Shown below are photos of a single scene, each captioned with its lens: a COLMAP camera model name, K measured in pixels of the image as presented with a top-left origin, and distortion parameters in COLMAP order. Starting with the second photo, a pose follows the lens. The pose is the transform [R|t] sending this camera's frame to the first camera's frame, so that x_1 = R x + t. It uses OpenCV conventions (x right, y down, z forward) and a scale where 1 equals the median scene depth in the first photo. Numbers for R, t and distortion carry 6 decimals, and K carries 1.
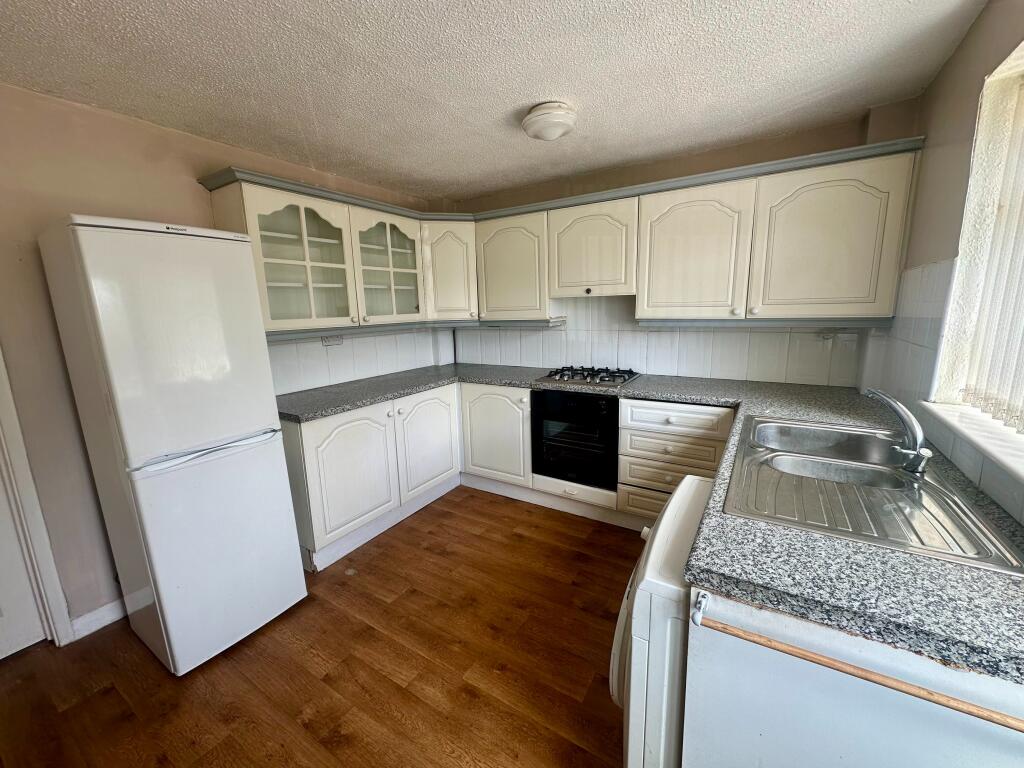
lens RADIAL K [[410.8, 0, 510.2], [0, 410.8, 384.7], [0, 0, 1]] dist [-0.005847, 0.001083]
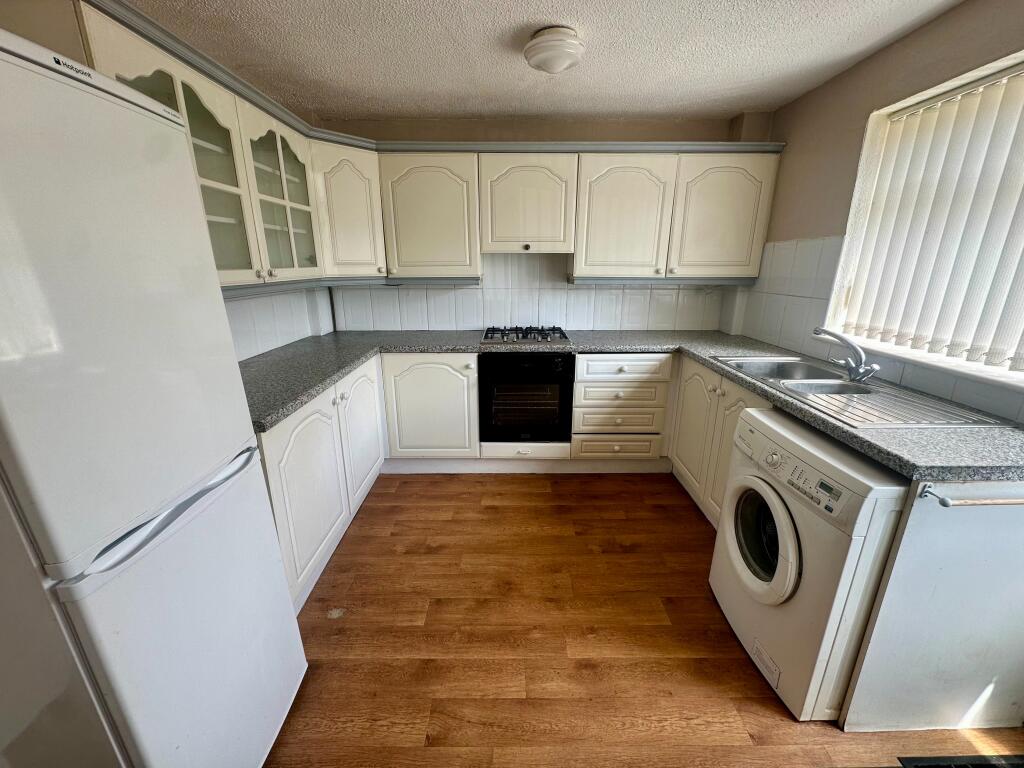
lens RADIAL K [[410.8, 0, 510.7], [0, 410.8, 384.8], [0, 0, 1]] dist [-0.005847, 0.001083]
pose [[0.844874, -0.126167, 0.519875, -0.444991], [0.077380, 0.990393, 0.114602, -0.022985], [-0.529339, -0.056597, 0.846520, 0.206168]]
